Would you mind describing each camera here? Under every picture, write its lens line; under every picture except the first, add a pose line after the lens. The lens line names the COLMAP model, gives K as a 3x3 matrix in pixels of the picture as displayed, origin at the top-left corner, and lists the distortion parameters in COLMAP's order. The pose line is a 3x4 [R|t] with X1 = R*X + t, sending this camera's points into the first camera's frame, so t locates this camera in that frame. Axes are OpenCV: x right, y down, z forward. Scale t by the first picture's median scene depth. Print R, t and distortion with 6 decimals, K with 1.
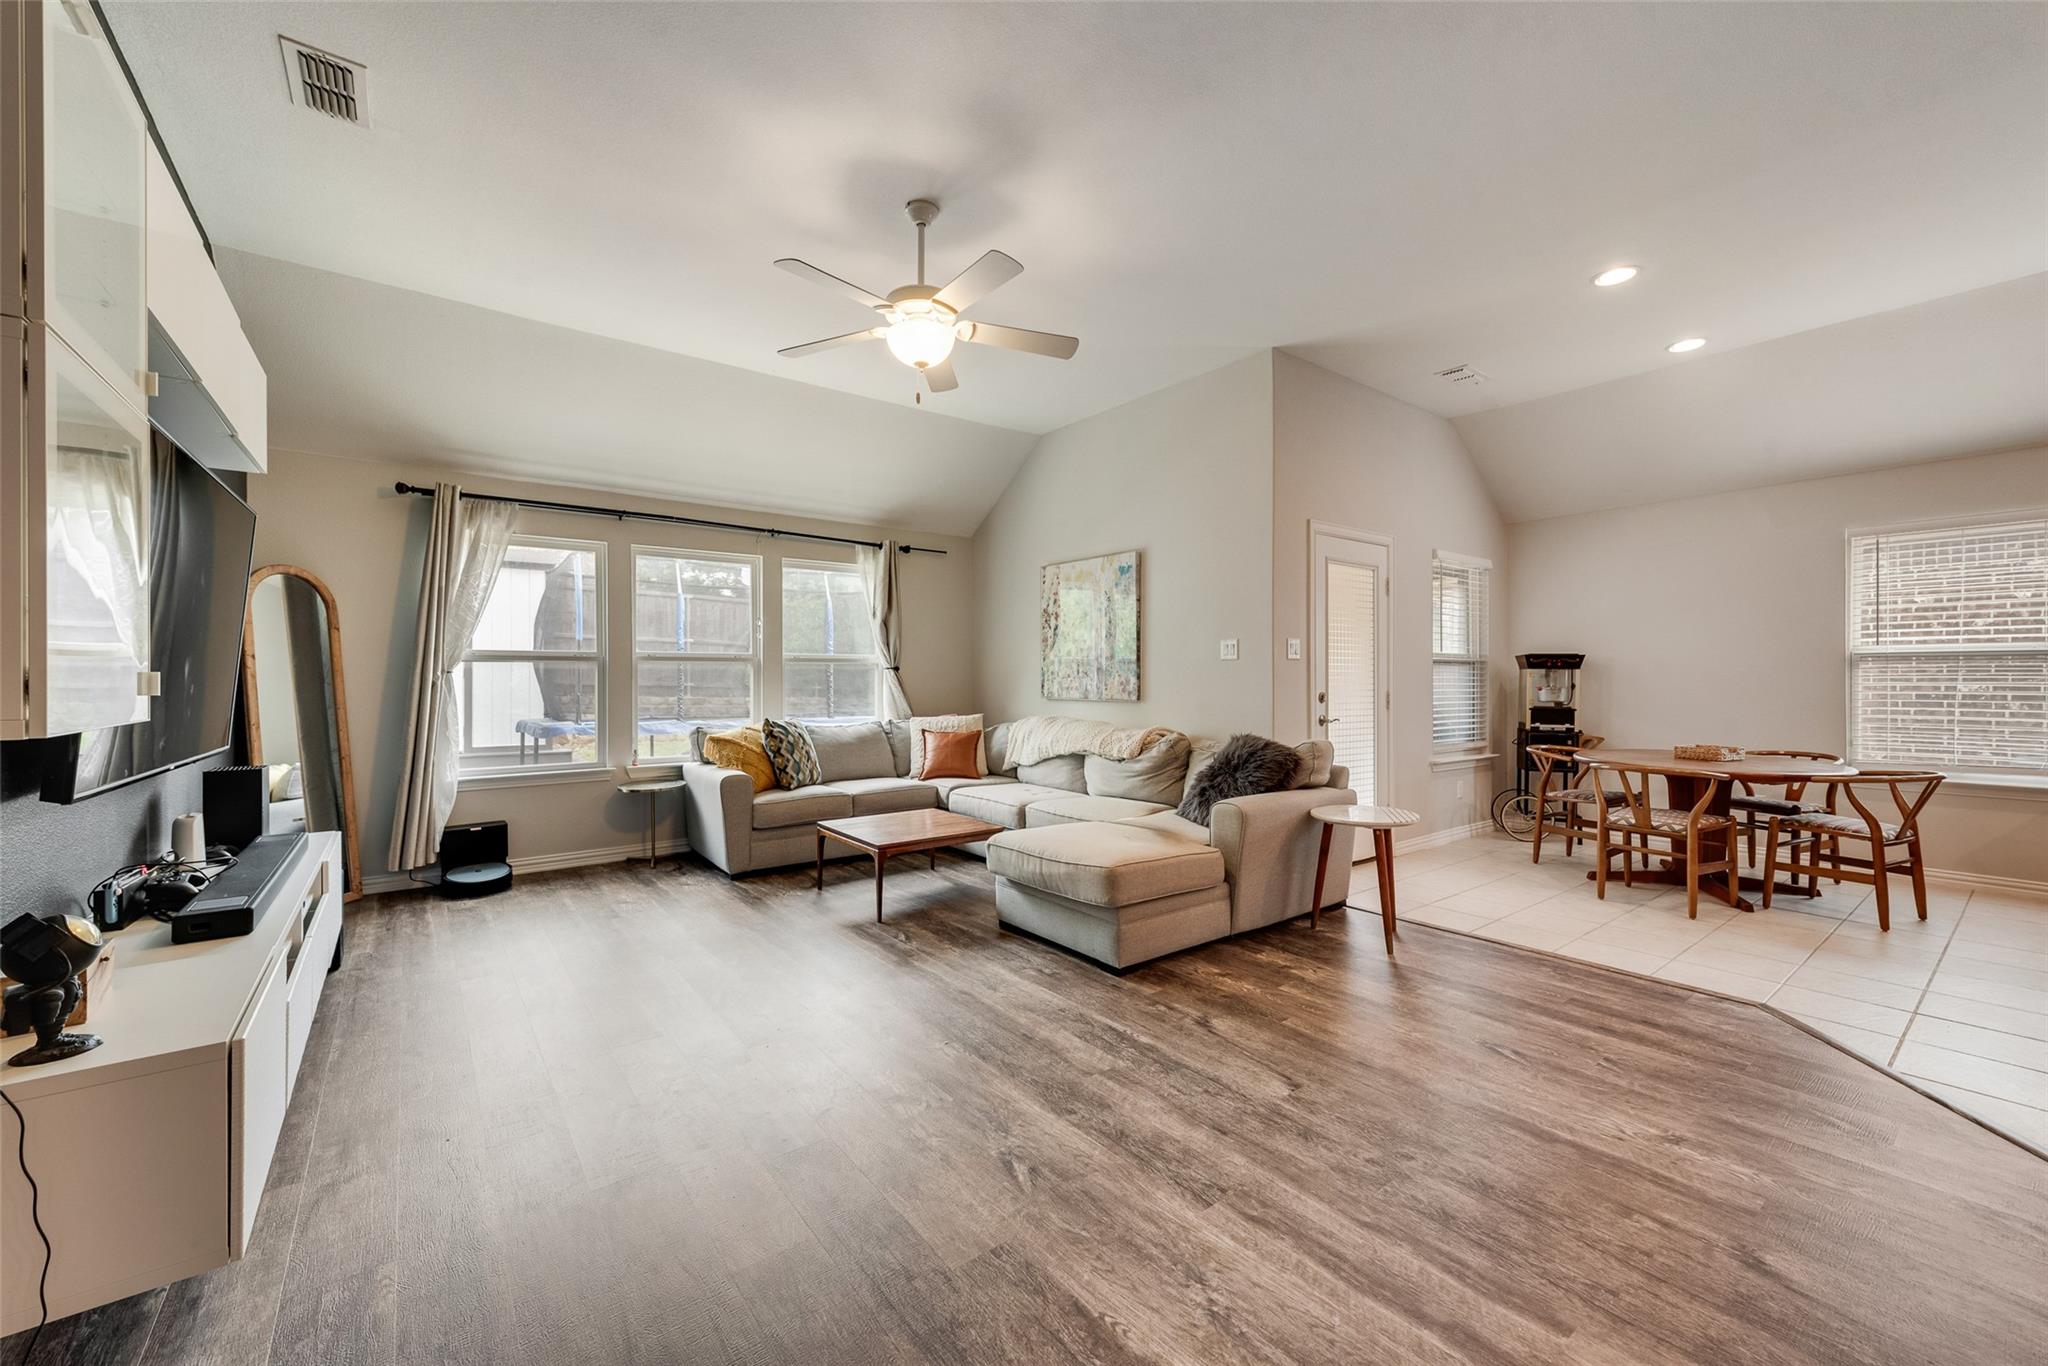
lens RADIAL K [[801.8, 0, 1011.0], [0, 801.8, 680.0], [0, 0, 1]] dist [0.004023, -0.000060]
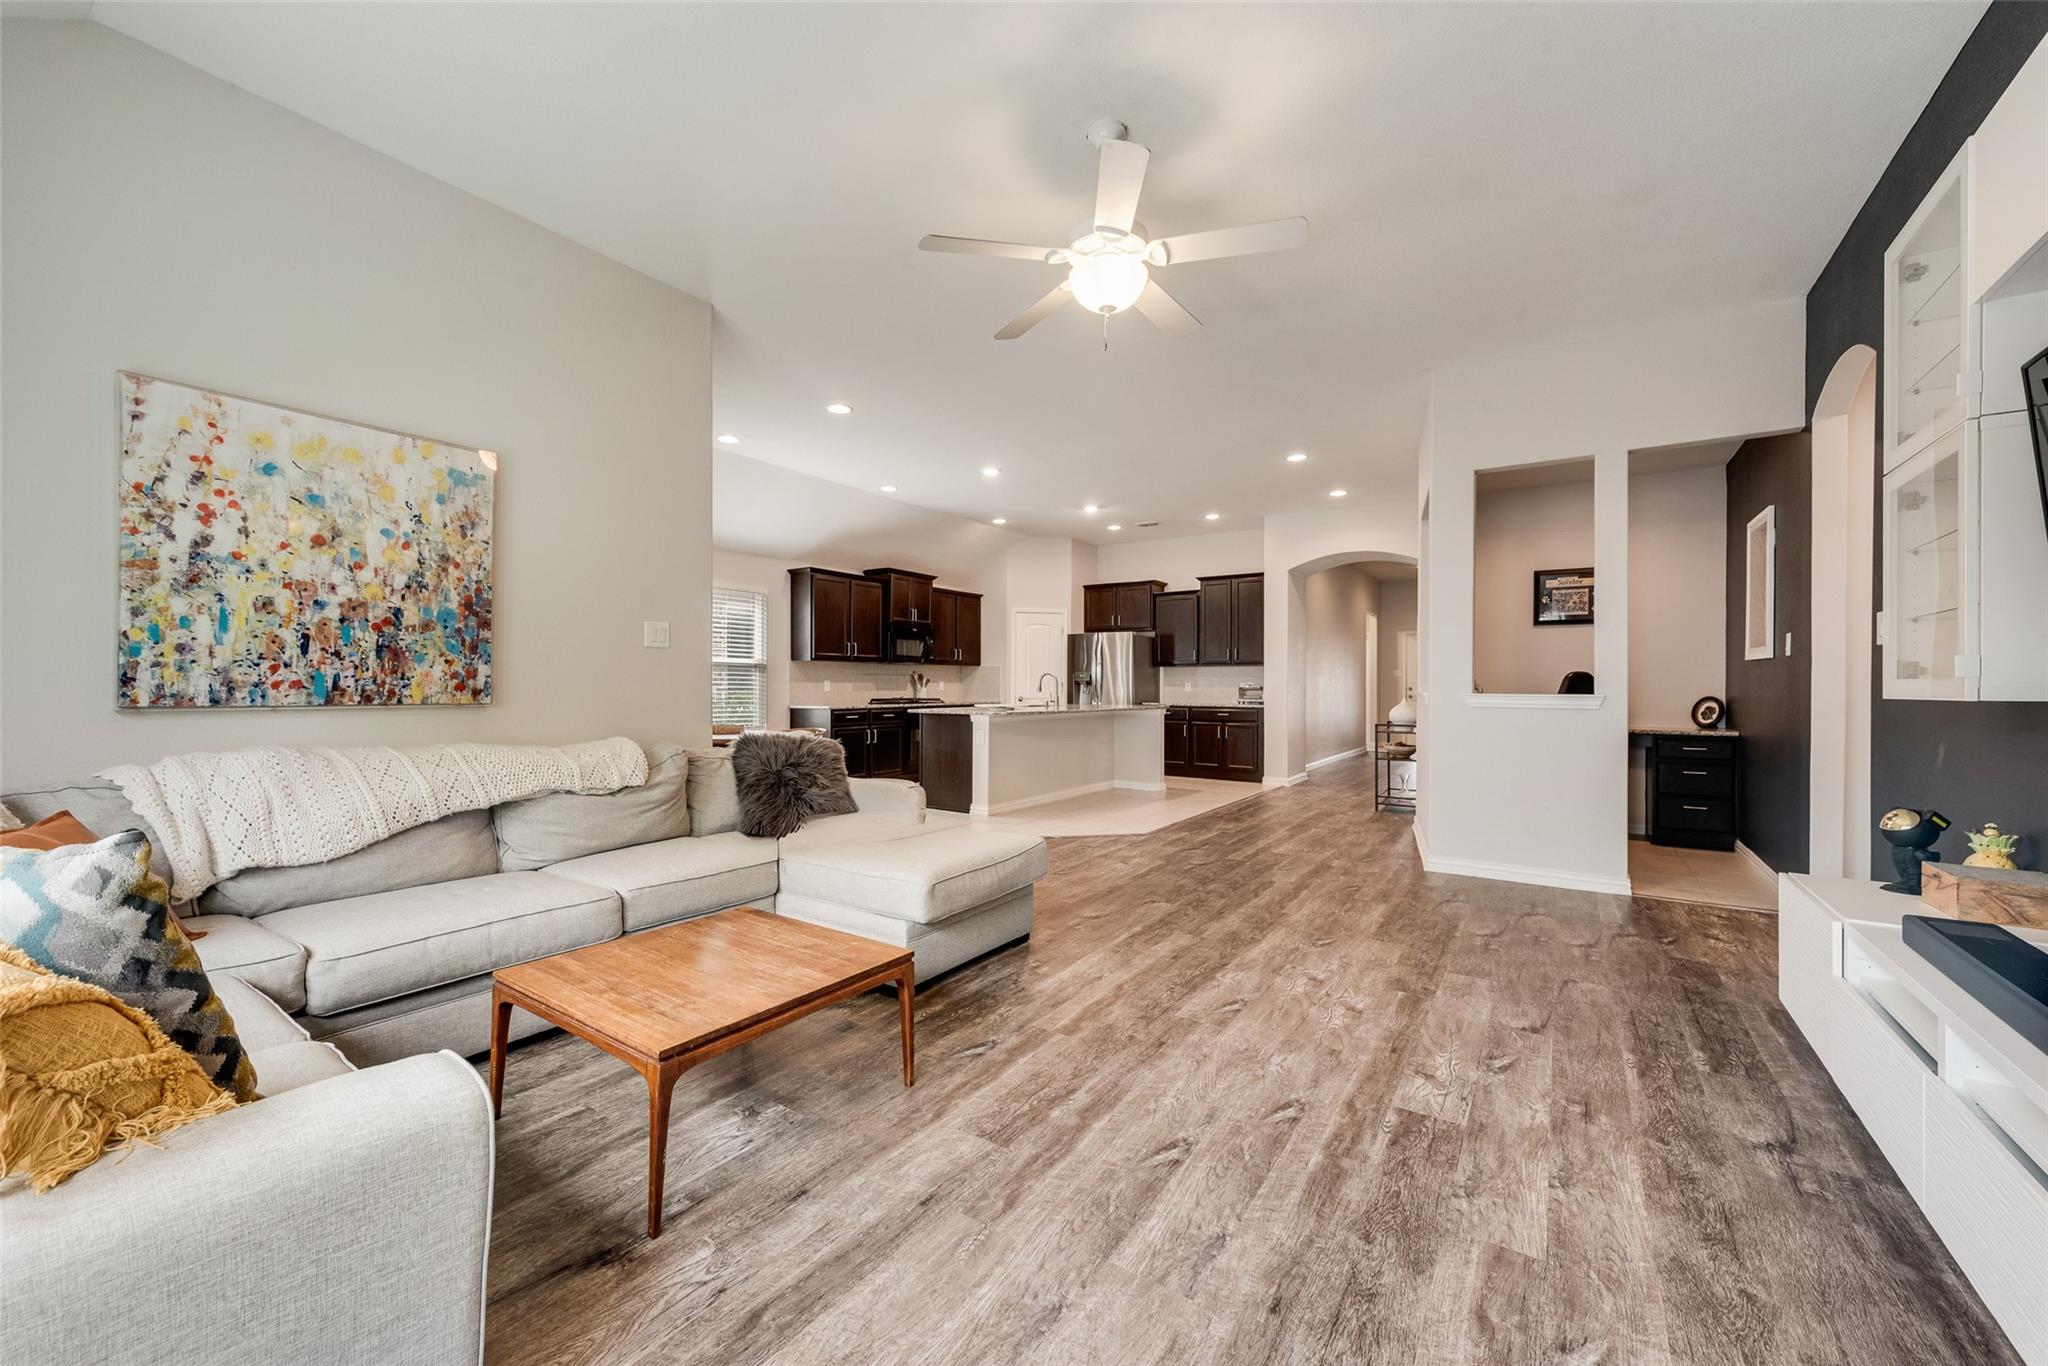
lens RADIAL K [[801.8, 0, 1015.5], [0, 801.8, 690.5], [0, 0, 1]] dist [0.004023, -0.000060]
pose [[-0.328371, -0.006031, 0.944529, -0.513930], [-0.000653, 0.999981, 0.006158, 0.010617], [-0.944548, 0.001405, -0.328369, 0.786372]]
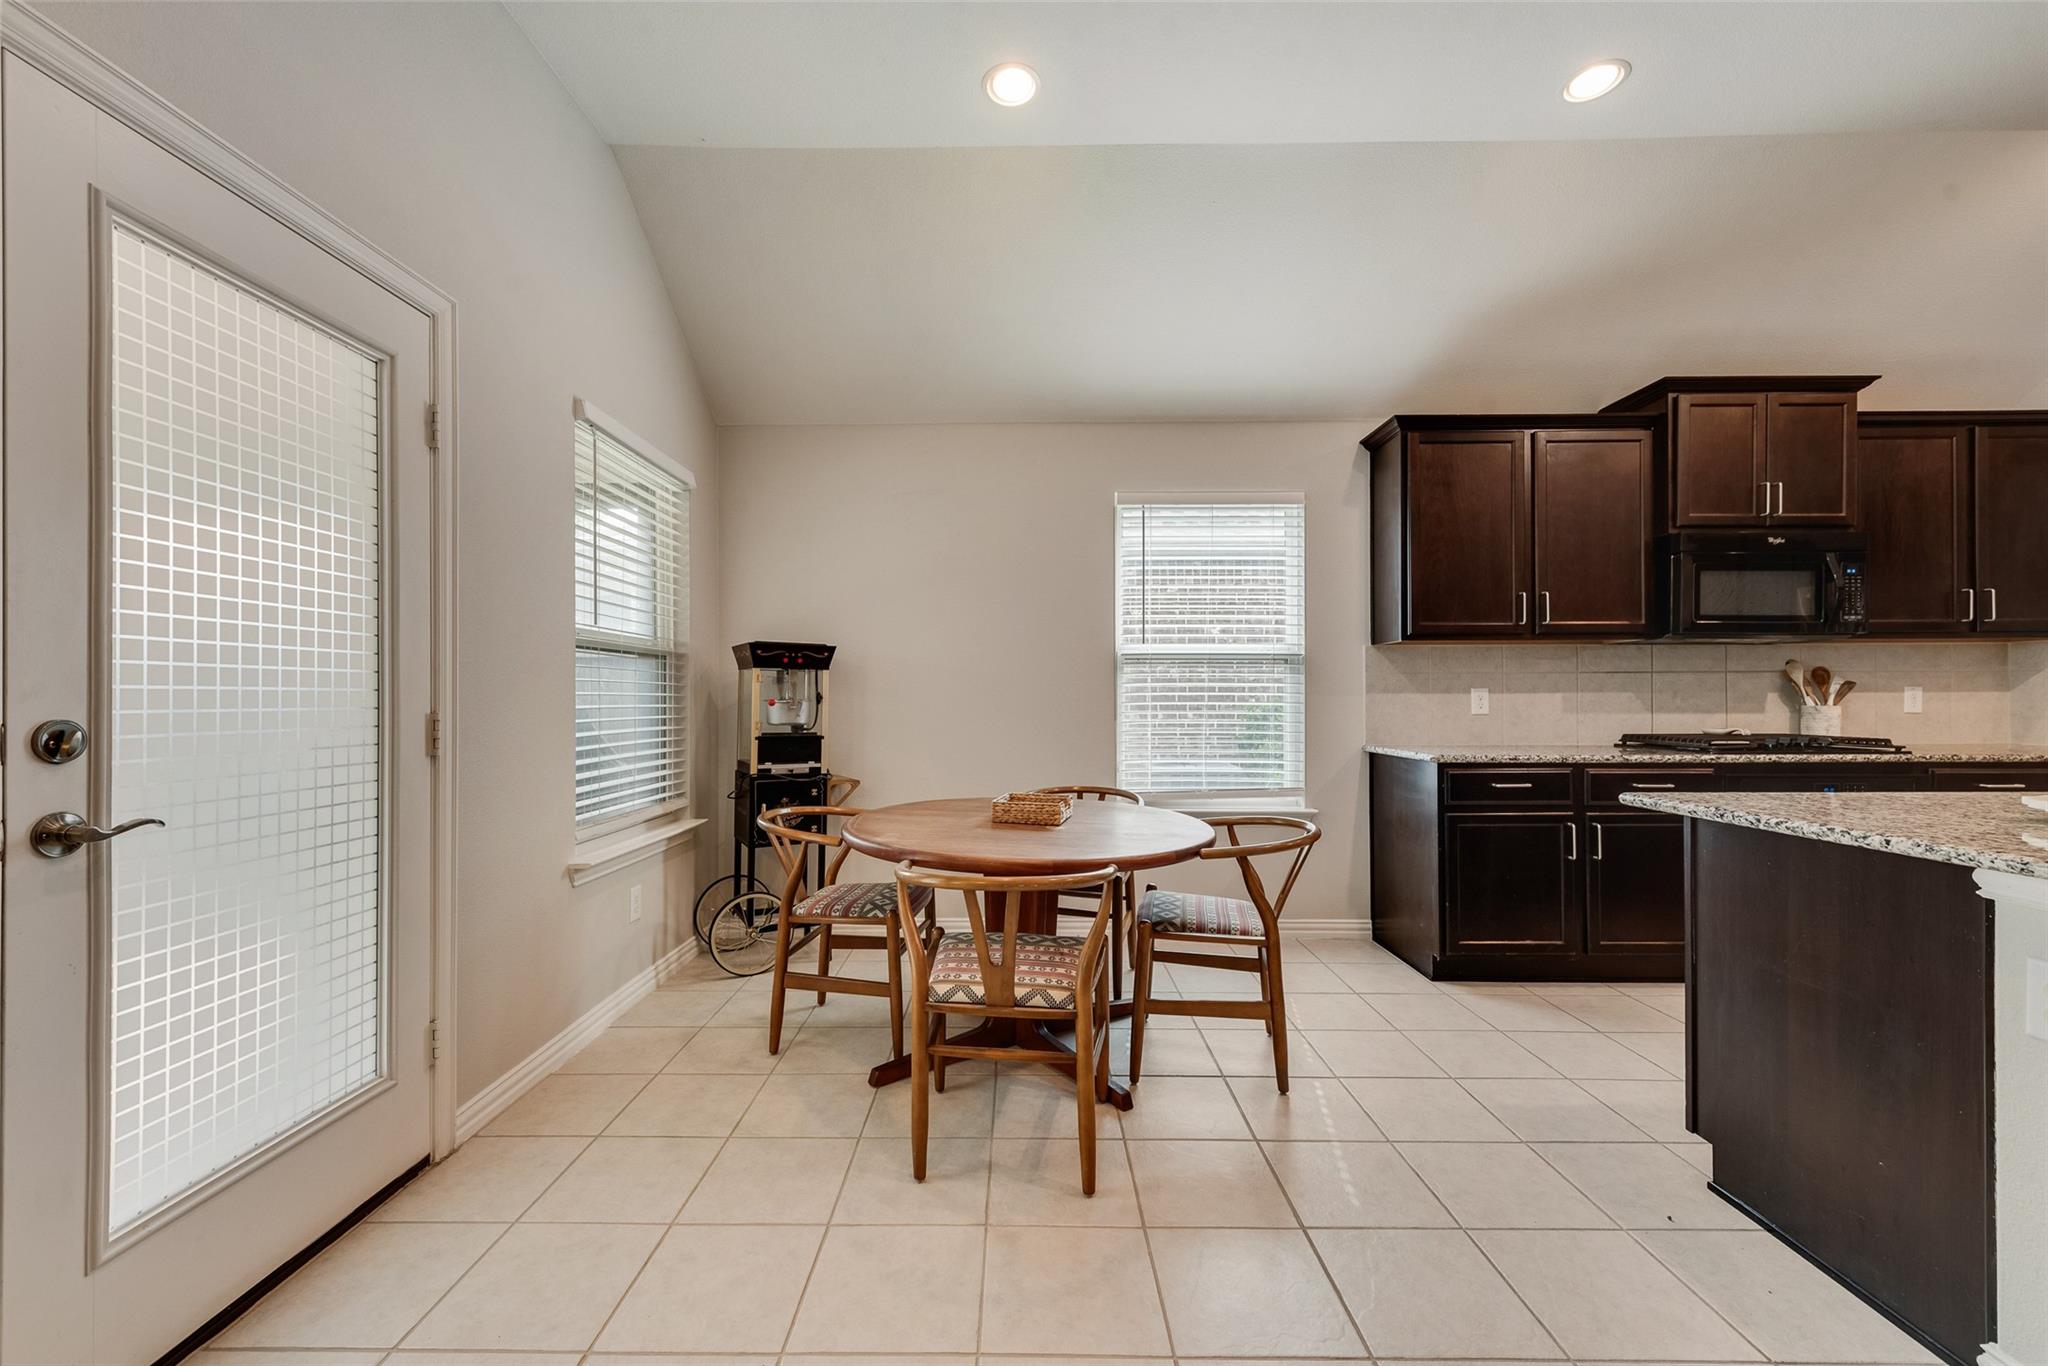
lens RADIAL K [[801.8, 0, 1016.2], [0, 801.8, 689.4], [0, 0, 1]] dist [0.004023, -0.000060]
pose [[0.607360, 0.006327, 0.794402, 0.317068], [0.001343, 0.999959, -0.008991, 0.006886], [-0.794426, 0.006527, 0.607326, 0.526368]]
